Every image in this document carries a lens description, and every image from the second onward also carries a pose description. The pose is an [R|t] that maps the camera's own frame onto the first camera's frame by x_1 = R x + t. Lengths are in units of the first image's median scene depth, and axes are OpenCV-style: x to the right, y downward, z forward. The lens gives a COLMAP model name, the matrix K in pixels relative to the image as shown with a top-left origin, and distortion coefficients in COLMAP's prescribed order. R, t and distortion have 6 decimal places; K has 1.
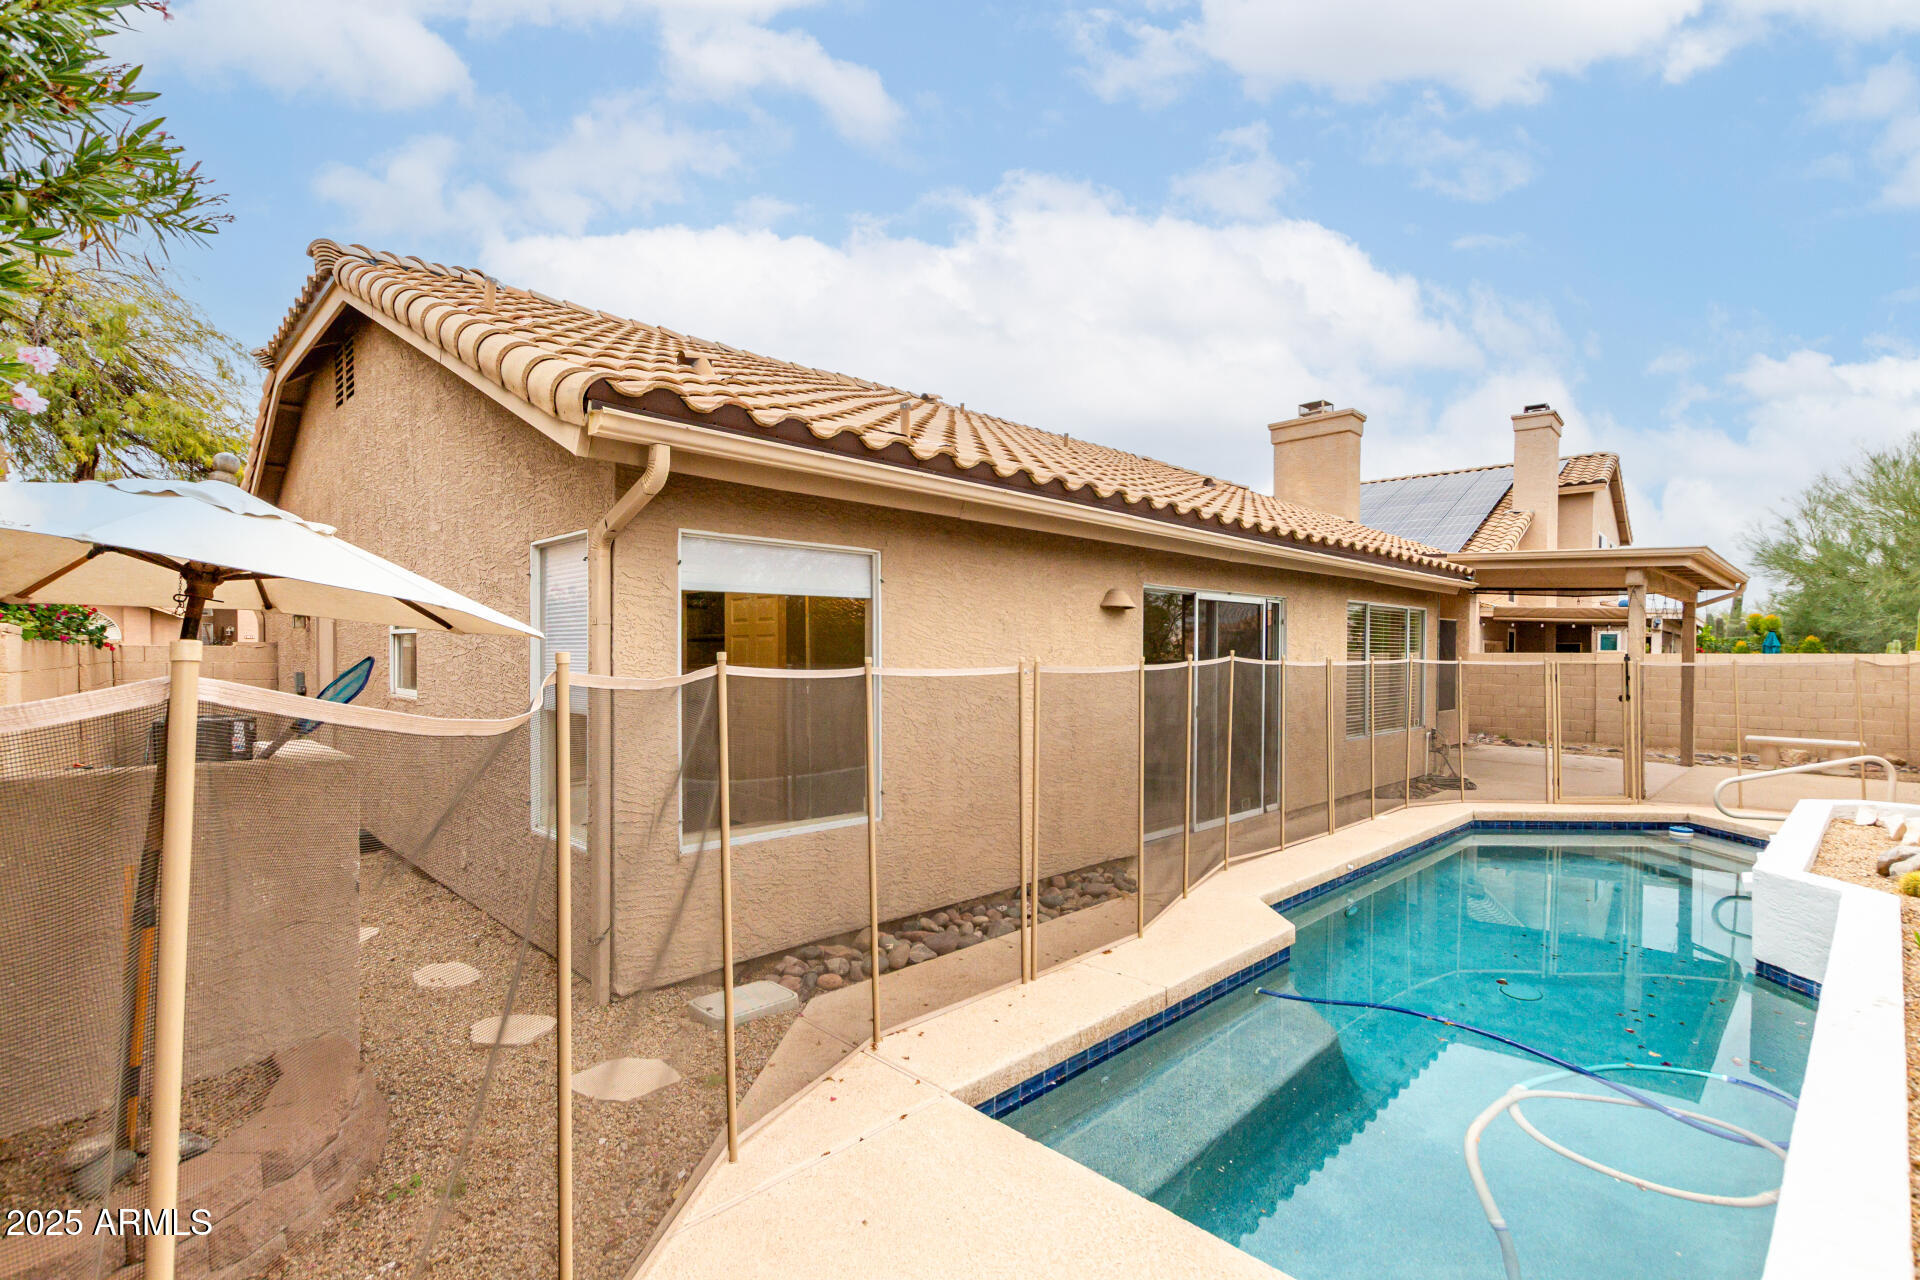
lens RADIAL K [[909.9, 0, 956.4], [0, 909.9, 660.2], [0, 0, 1]] dist [0.000457, -0.000227]
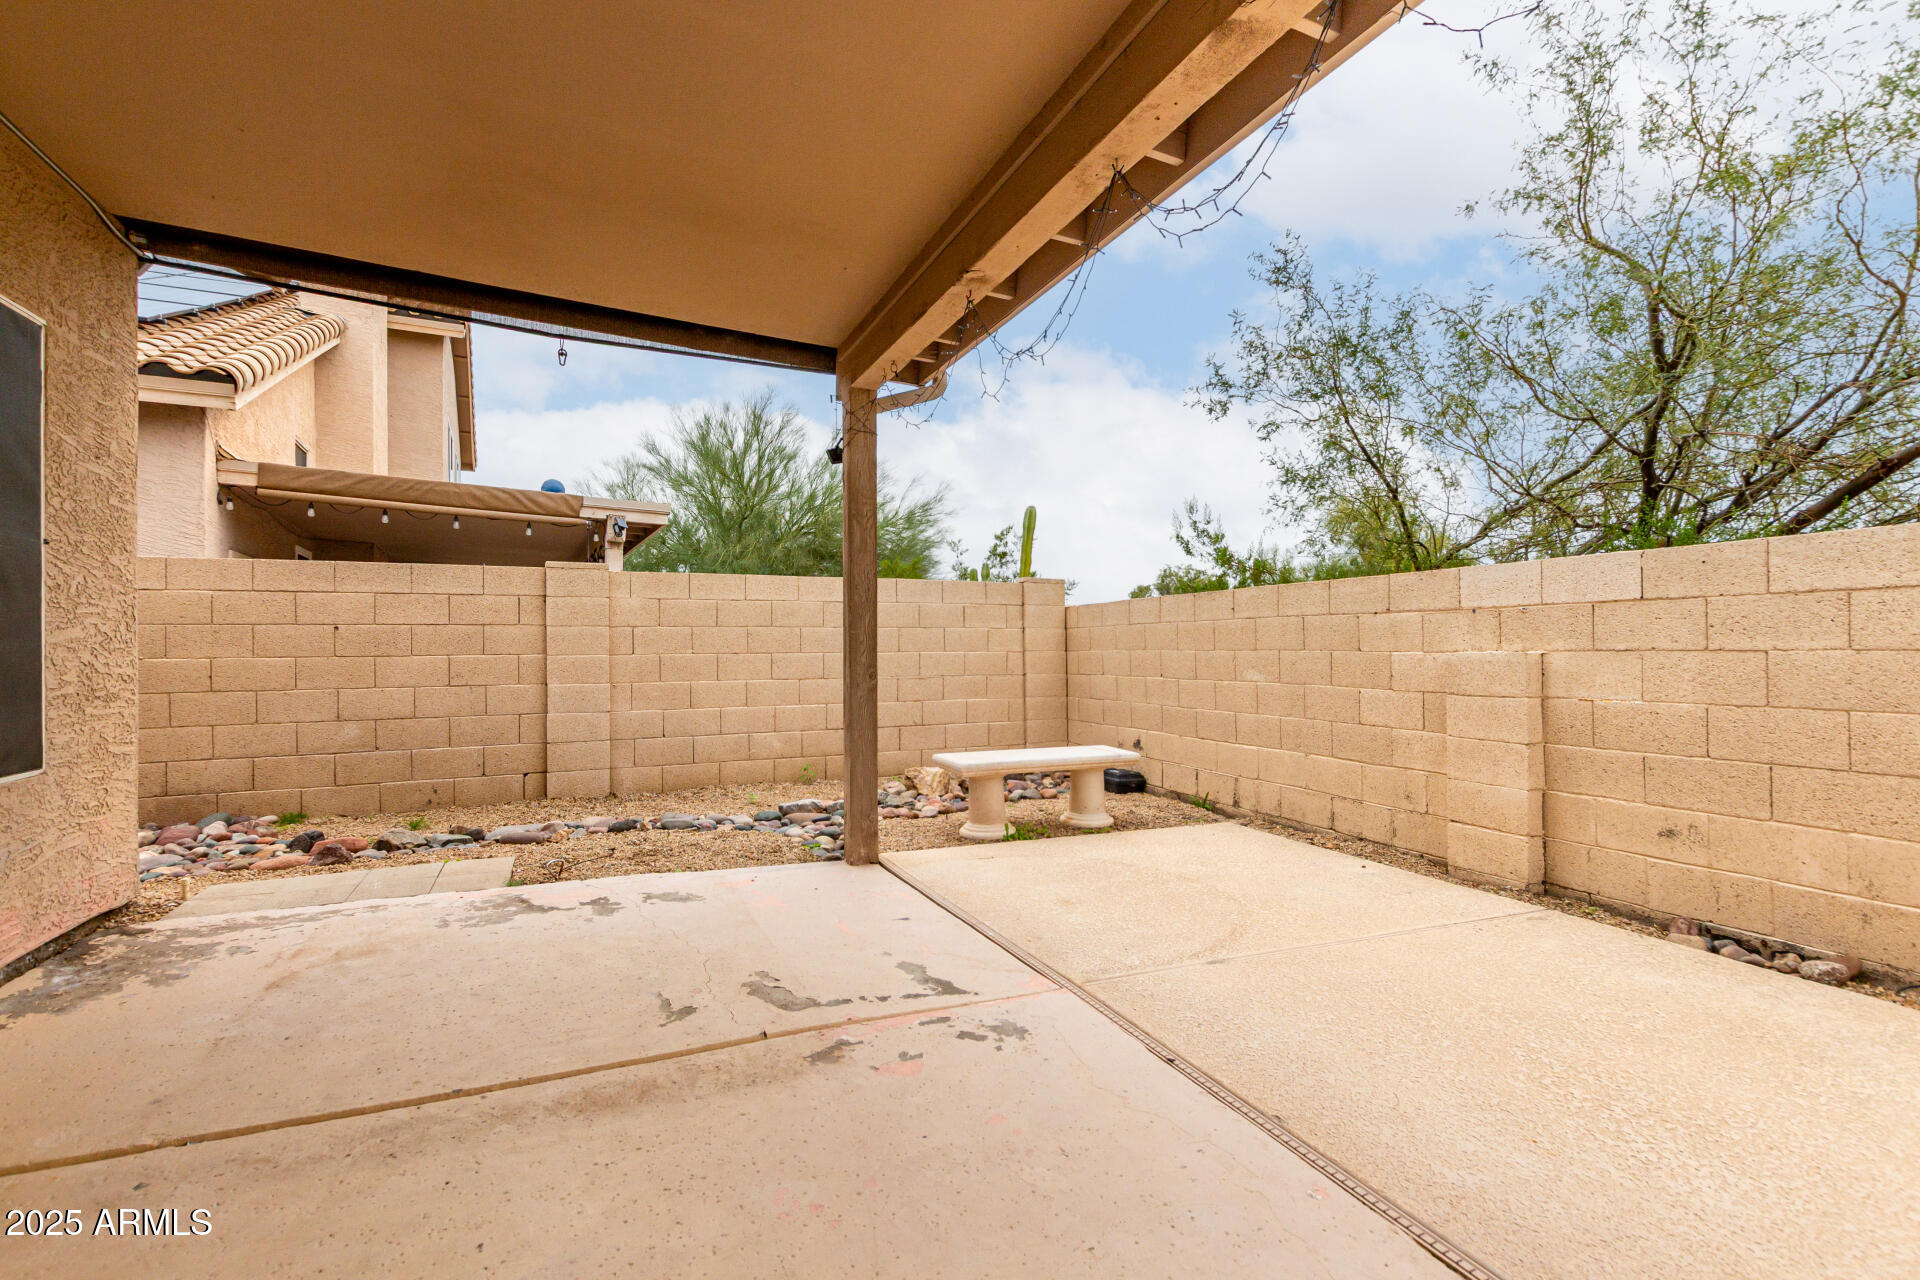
lens RADIAL K [[874.3, 0, 955.0], [0, 874.3, 644.7], [0, 0, 1]] dist [0.001243, -0.000174]
pose [[0.362079, -0.003227, 0.932142, 0.413609], [0.015351, 0.999879, -0.002501, 0.027957], [-0.932021, 0.015215, 0.362084, 0.695718]]
